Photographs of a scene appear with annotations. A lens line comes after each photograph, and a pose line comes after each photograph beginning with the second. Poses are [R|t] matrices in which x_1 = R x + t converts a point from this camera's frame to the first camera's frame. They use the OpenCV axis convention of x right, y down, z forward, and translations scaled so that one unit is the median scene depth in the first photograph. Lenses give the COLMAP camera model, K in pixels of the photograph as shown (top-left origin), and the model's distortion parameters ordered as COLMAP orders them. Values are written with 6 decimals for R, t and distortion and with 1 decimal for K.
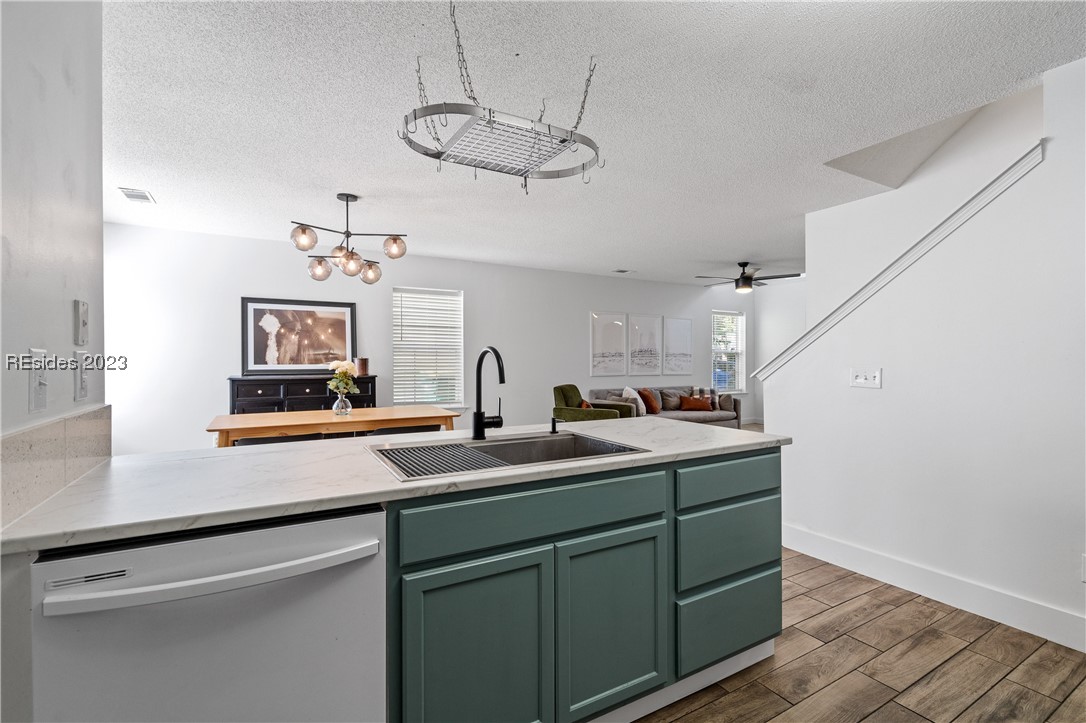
lens RADIAL K [[489.9, 0, 547.9], [0, 489.9, 351.1], [0, 0, 1]] dist [-0.008683, 0.003727]
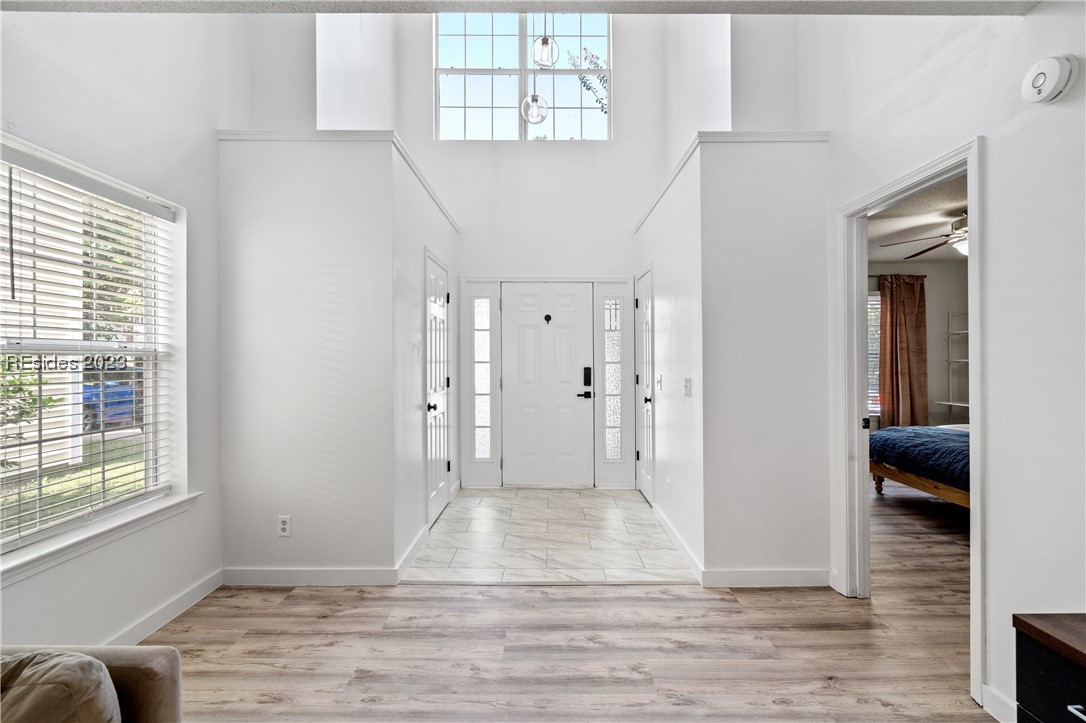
lens RADIAL K [[489.9, 0, 551.1], [0, 489.9, 363.5], [0, 0, 1]] dist [-0.008683, 0.003727]
pose [[0.493308, -0.011139, 0.869783, 0.319046], [-0.005187, 0.999863, 0.015747, 0.004230], [-0.869839, -0.012279, 0.493183, 0.823995]]
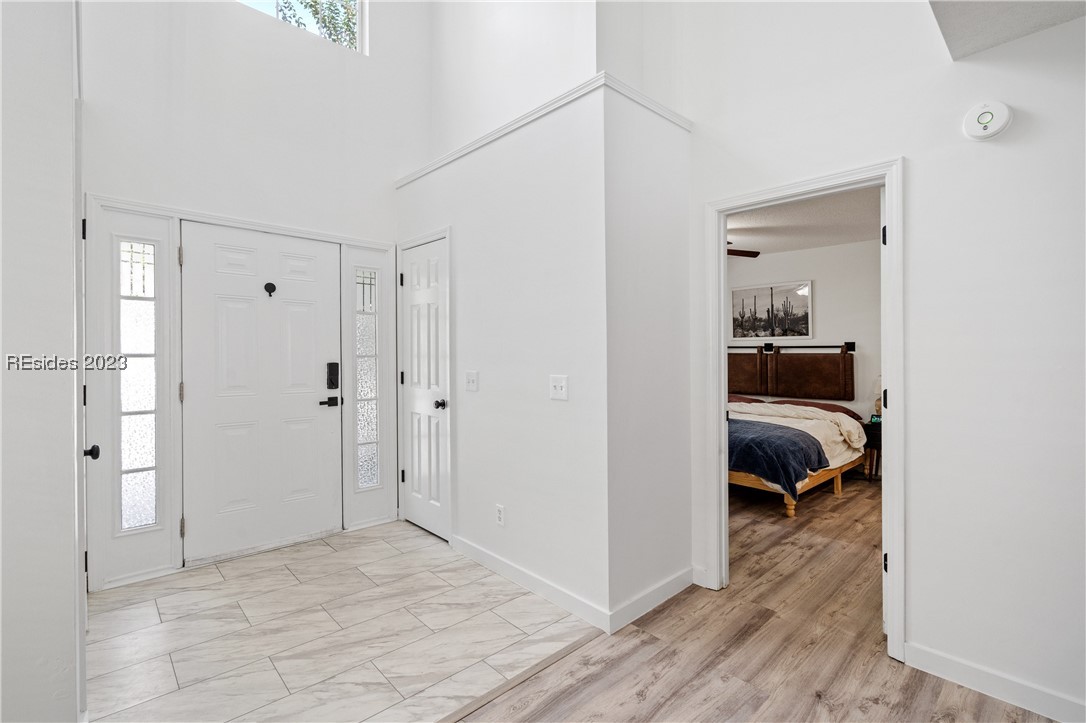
lens RADIAL K [[489.9, 0, 554.5], [0, 489.9, 354.7], [0, 0, 1]] dist [-0.008683, 0.003727]
pose [[-0.234390, -0.006924, 0.972118, 0.412856], [-0.014912, 0.999883, 0.003526, 0.006847], [-0.972028, -0.013669, -0.234465, 1.007323]]
